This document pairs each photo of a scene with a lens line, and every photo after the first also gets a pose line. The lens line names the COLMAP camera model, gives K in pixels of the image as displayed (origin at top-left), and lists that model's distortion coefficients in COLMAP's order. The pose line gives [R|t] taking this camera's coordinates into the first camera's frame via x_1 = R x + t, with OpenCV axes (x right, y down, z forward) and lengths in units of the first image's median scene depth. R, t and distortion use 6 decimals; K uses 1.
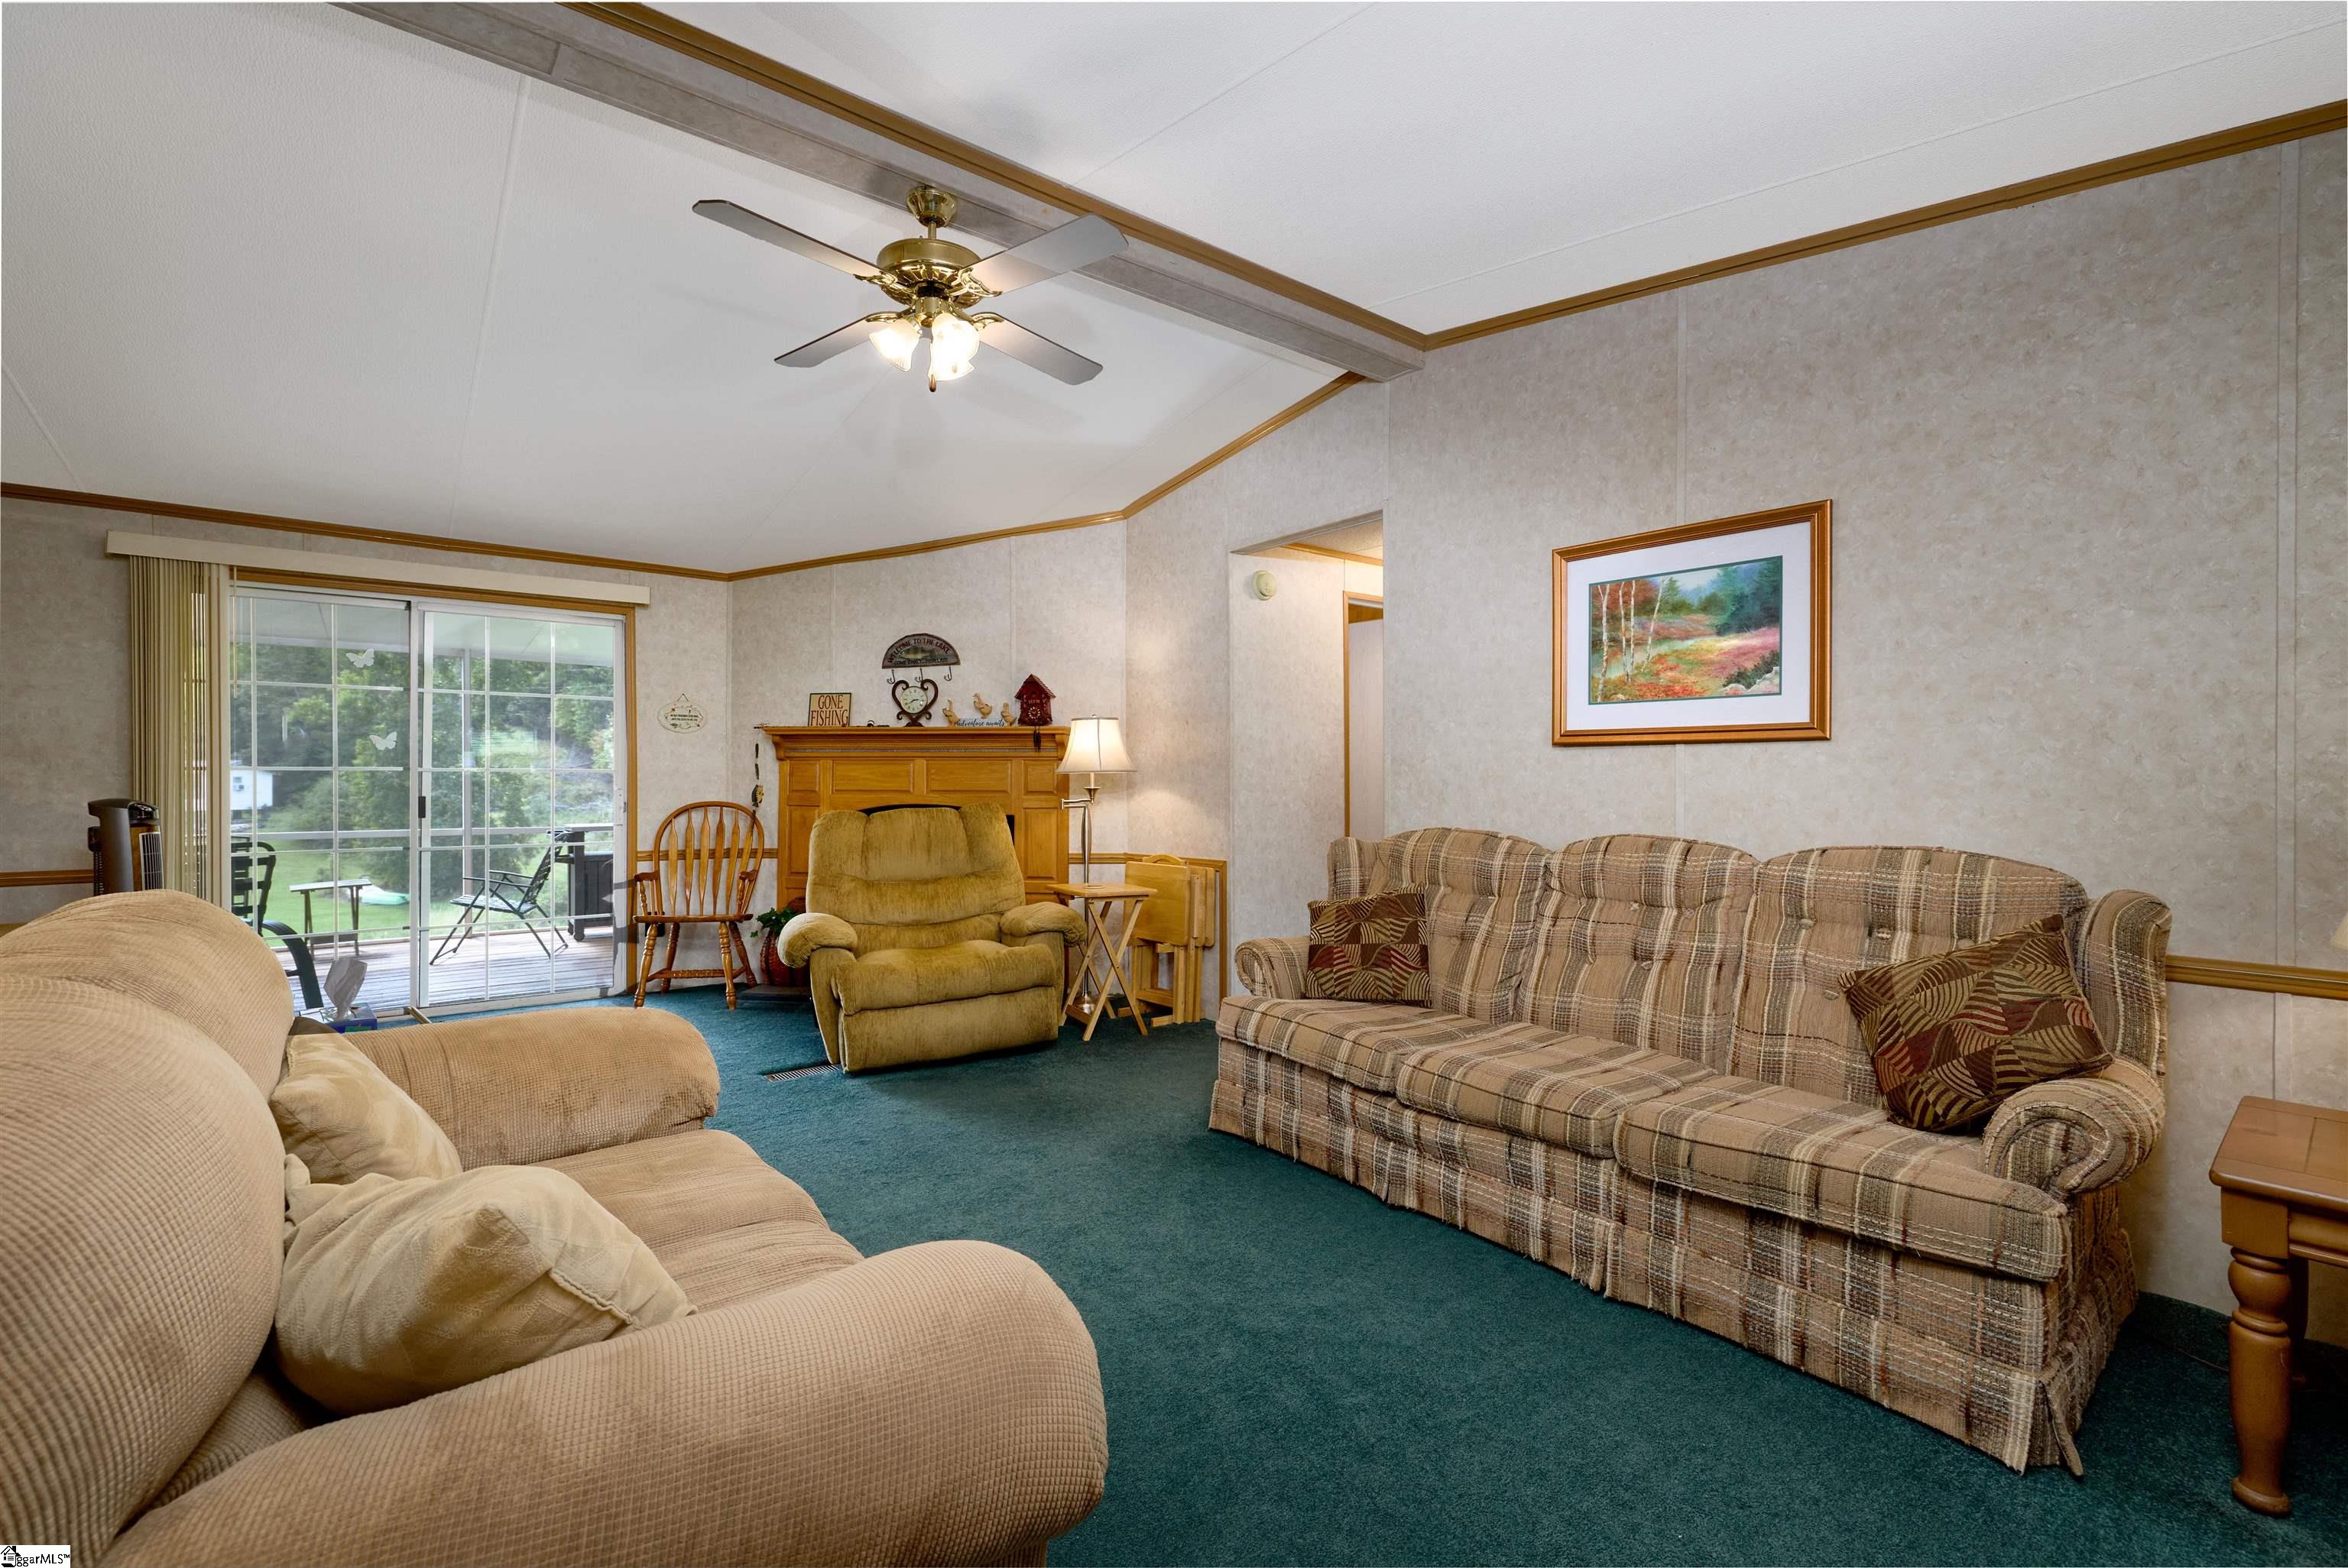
lens RADIAL K [[1028.2, 0, 1164.7], [0, 1028.2, 779.5], [0, 0, 1]] dist [0.000454, 0.000080]
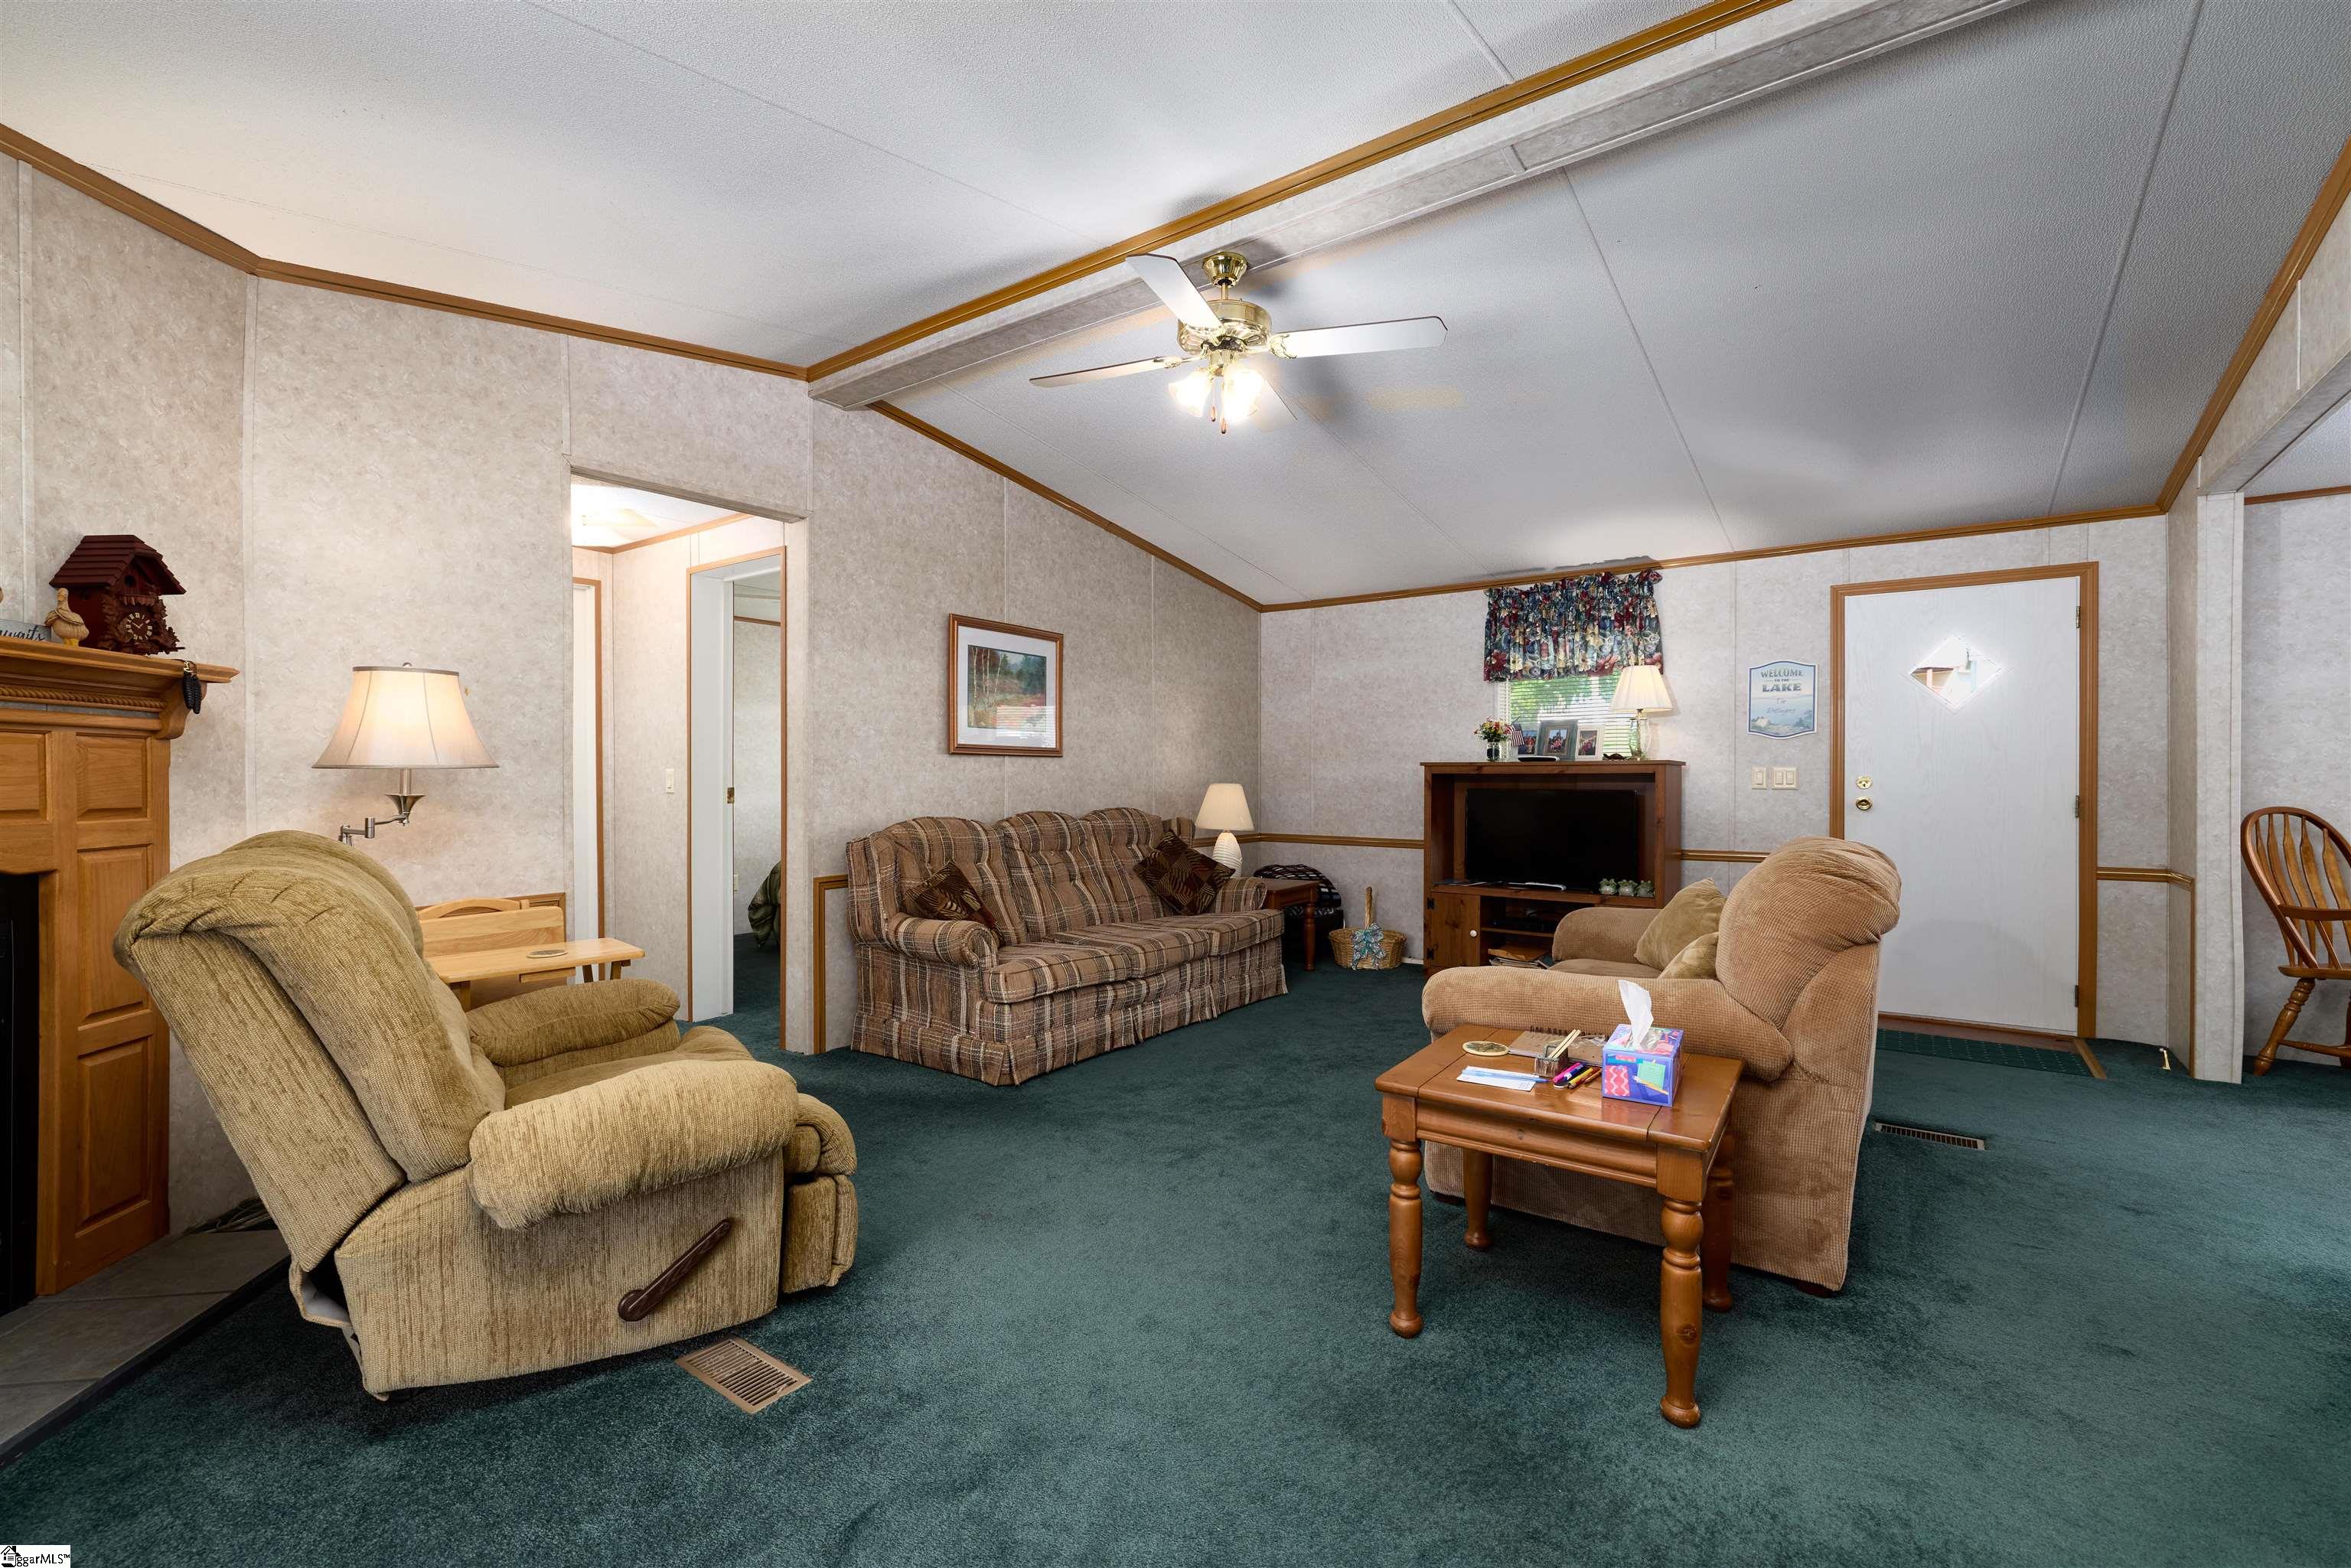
lens RADIAL K [[1029.6, 0, 1166.2], [0, 1029.6, 779.5], [0, 0, 1]] dist [0.000454, 0.000080]
pose [[-0.285231, -0.000945, 0.958458, -1.146692], [0.003978, 0.999990, 0.002169, 0.000492], [-0.958450, 0.004432, -0.285225, 1.226440]]
